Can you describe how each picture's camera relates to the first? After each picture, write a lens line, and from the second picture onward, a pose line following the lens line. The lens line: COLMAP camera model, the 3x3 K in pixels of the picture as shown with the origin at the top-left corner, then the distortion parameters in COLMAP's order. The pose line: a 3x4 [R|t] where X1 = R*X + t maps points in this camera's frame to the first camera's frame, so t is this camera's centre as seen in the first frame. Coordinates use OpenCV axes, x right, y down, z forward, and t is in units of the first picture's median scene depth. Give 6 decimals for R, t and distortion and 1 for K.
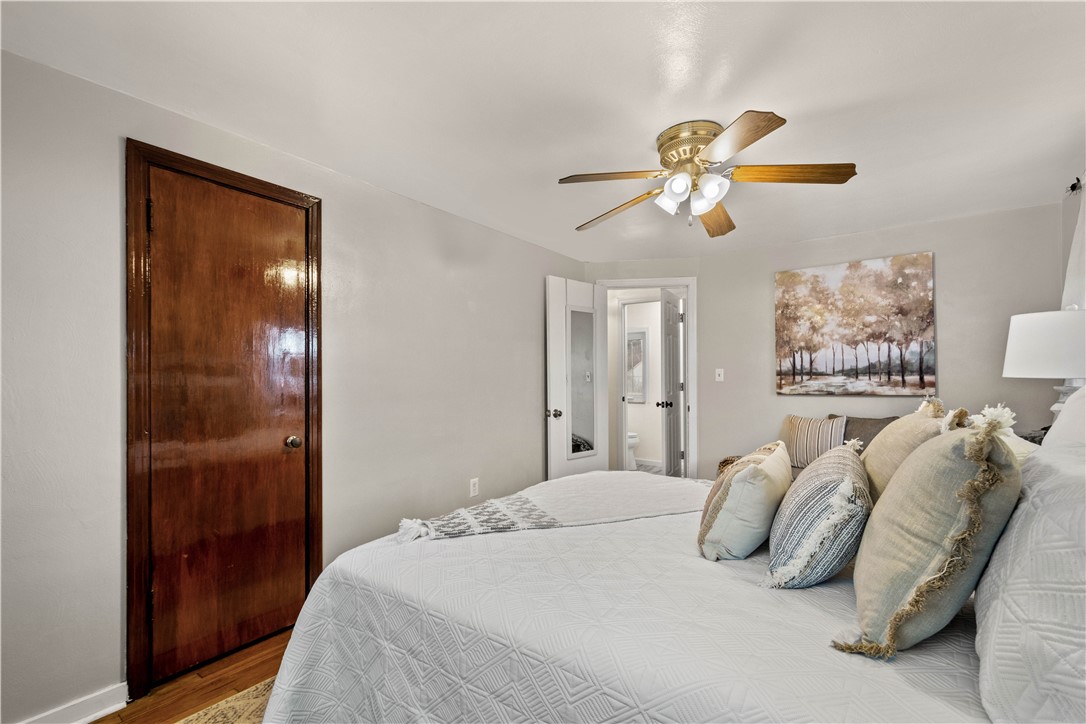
lens RADIAL K [[480.2, 0, 543.8], [0, 480.2, 373.1], [0, 0, 1]] dist [0.008369, 0.000034]
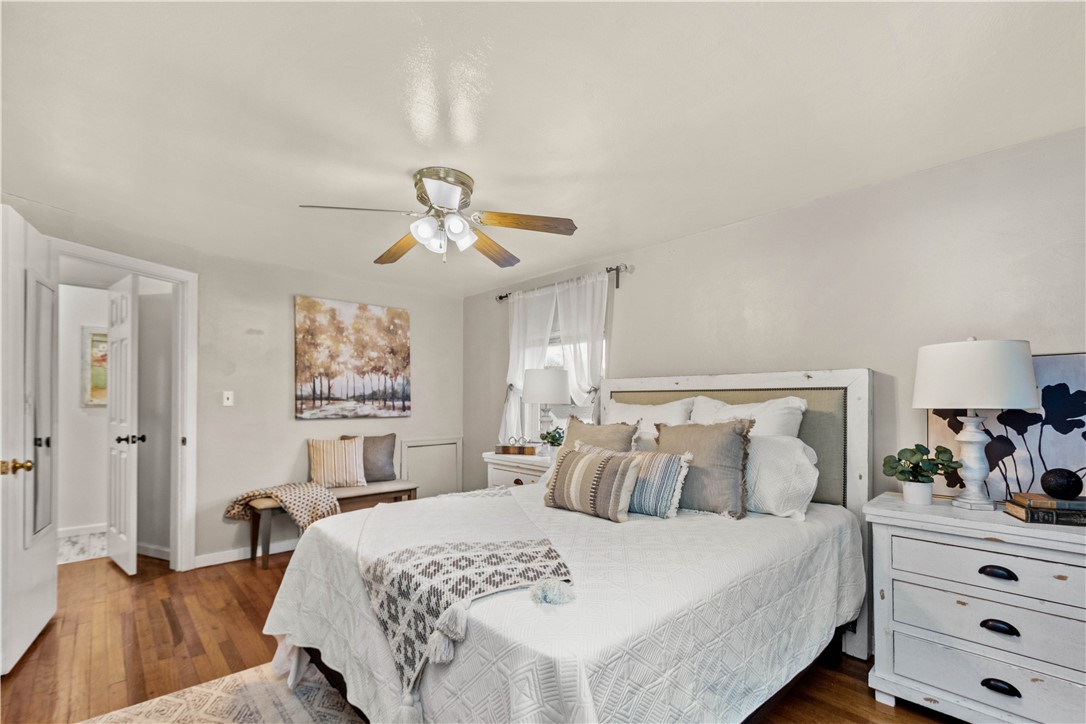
lens RADIAL K [[480.2, 0, 558.7], [0, 480.2, 399.6], [0, 0, 1]] dist [0.008369, 0.000034]
pose [[0.162749, 0.014102, 0.986567, -0.426351], [-0.013244, 0.999839, -0.012107, 0.009587], [-0.986579, -0.011096, 0.162910, 0.330771]]
